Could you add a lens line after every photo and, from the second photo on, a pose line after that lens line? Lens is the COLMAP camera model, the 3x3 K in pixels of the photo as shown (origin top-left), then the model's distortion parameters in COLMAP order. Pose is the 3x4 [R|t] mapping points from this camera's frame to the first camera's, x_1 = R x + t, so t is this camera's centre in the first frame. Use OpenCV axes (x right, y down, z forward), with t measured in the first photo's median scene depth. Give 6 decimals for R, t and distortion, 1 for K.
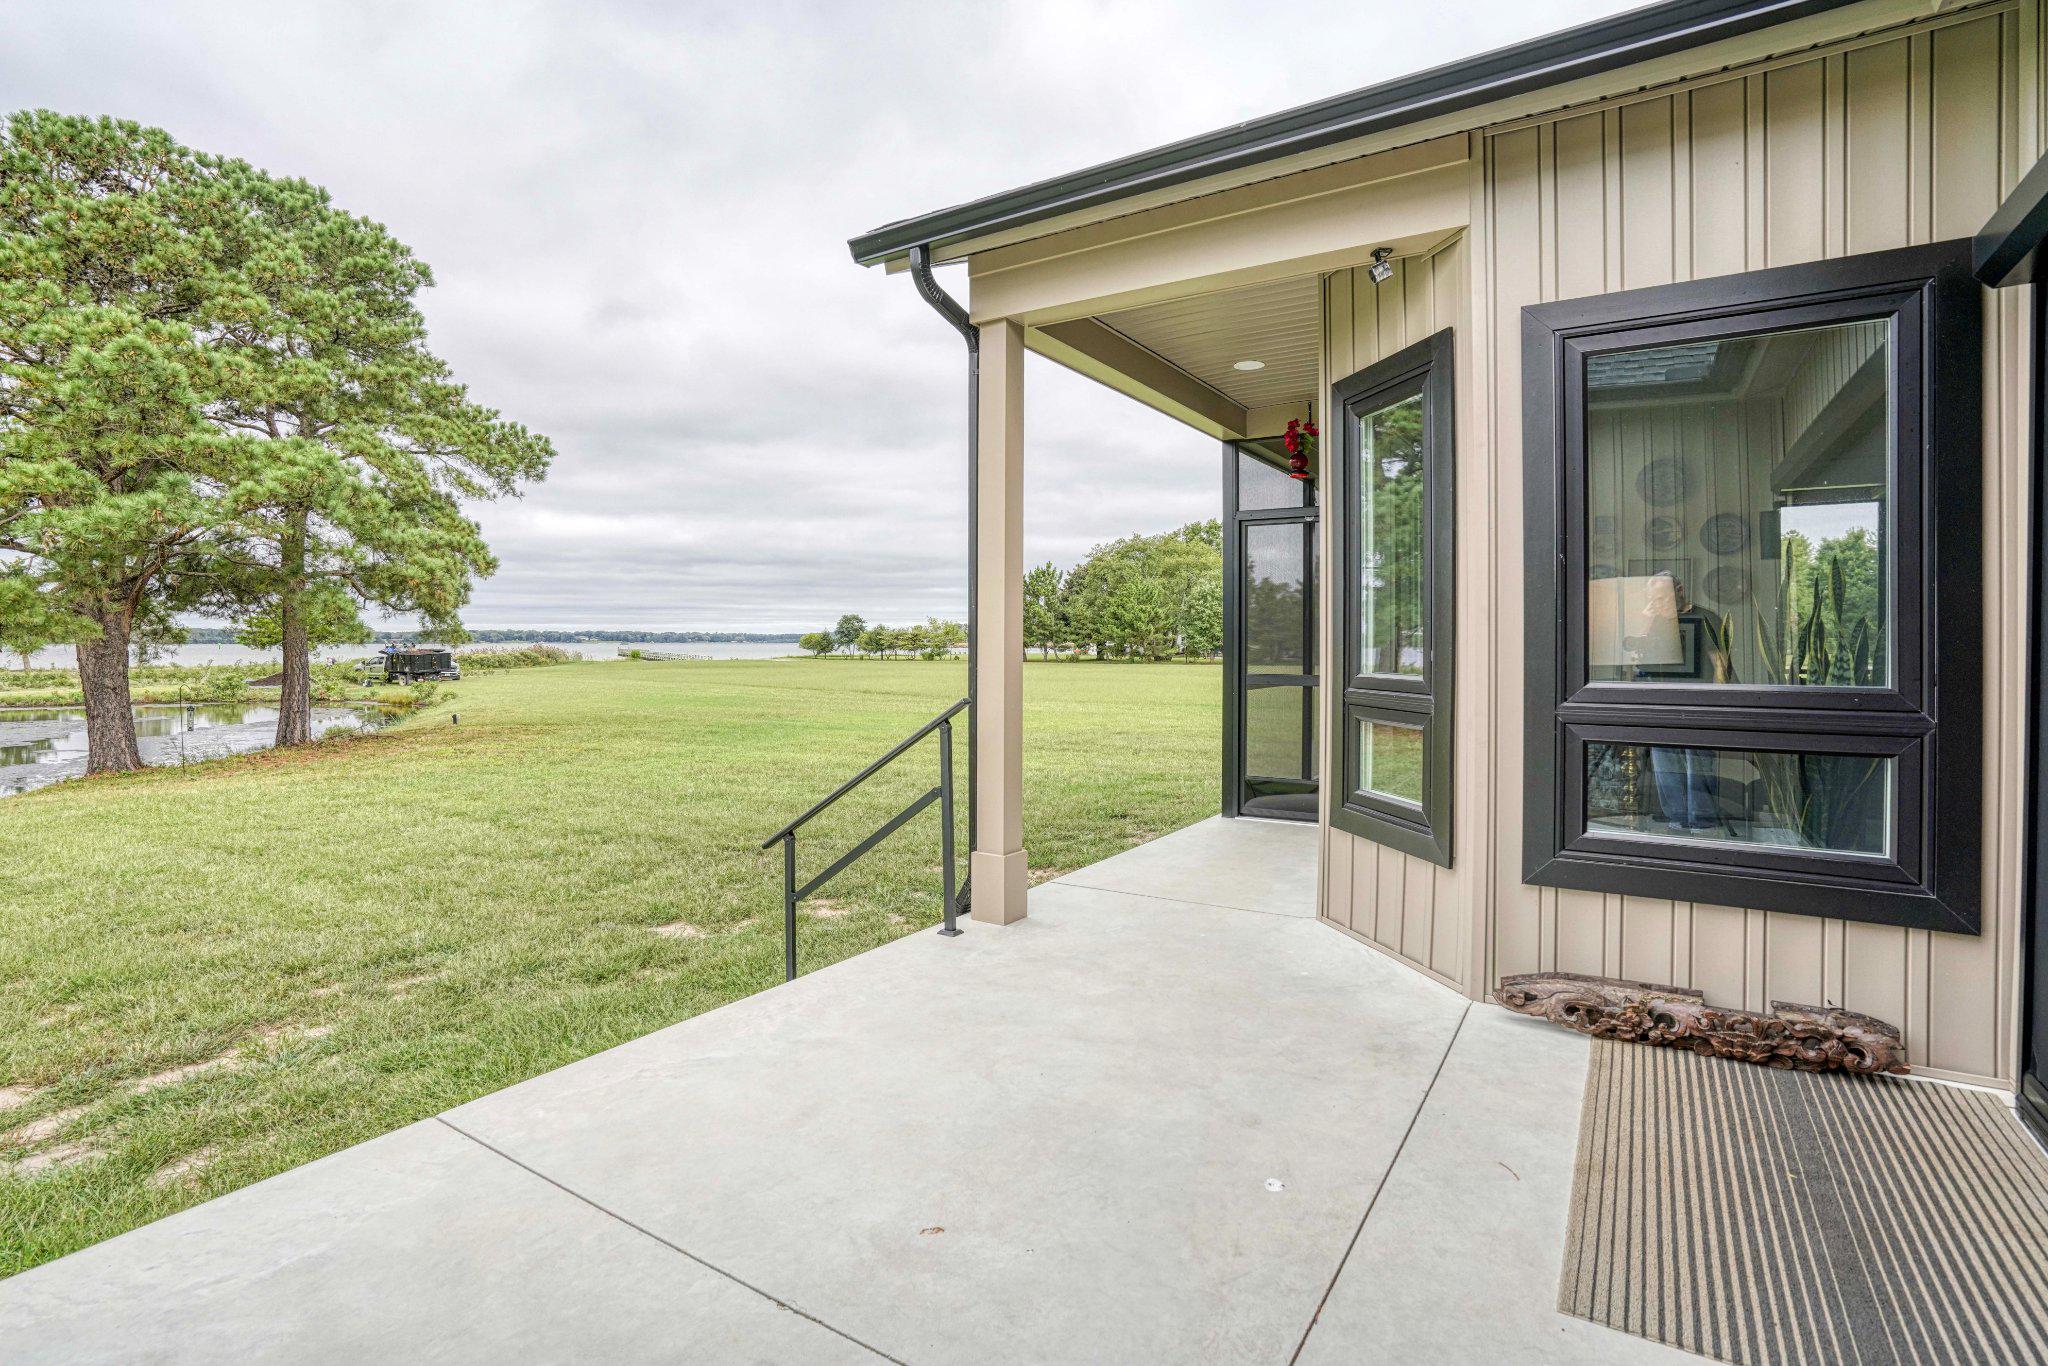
lens RADIAL K [[966.3, 0, 1004.8], [0, 966.3, 655.4], [0, 0, 1]] dist [-0.036550, 0.007837]
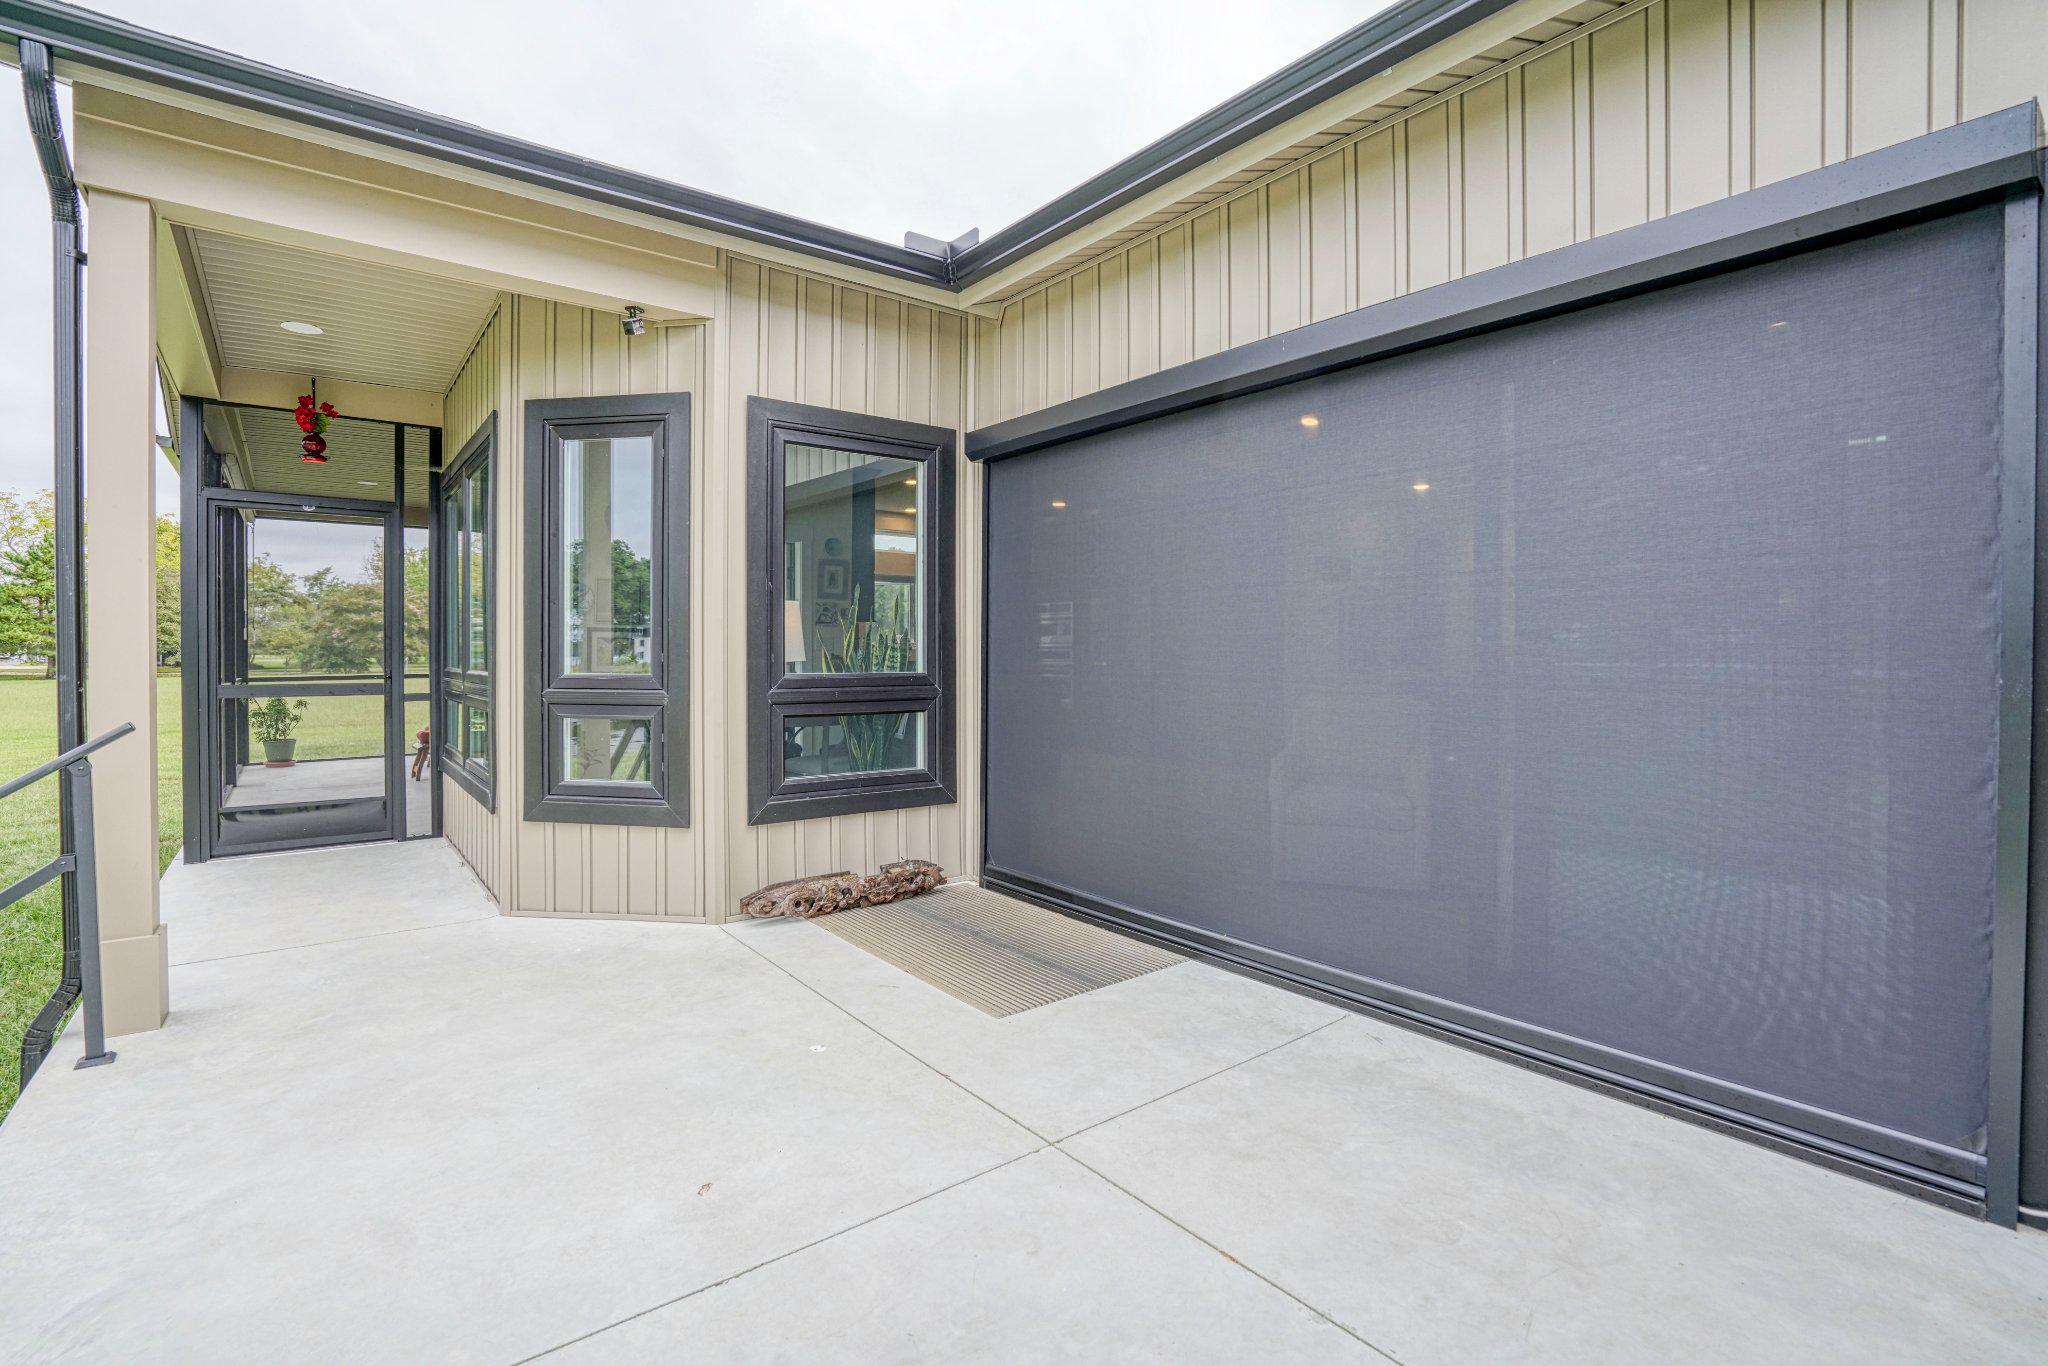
lens RADIAL K [[966.3, 0, 1010.7], [0, 966.3, 667.6], [0, 0, 1]] dist [-0.036550, 0.007837]
pose [[0.339523, -0.015522, 0.940469, -0.144548], [0.011742, 0.999856, 0.012263, 0.001163], [-0.940524, 0.006879, 0.339657, 0.046404]]
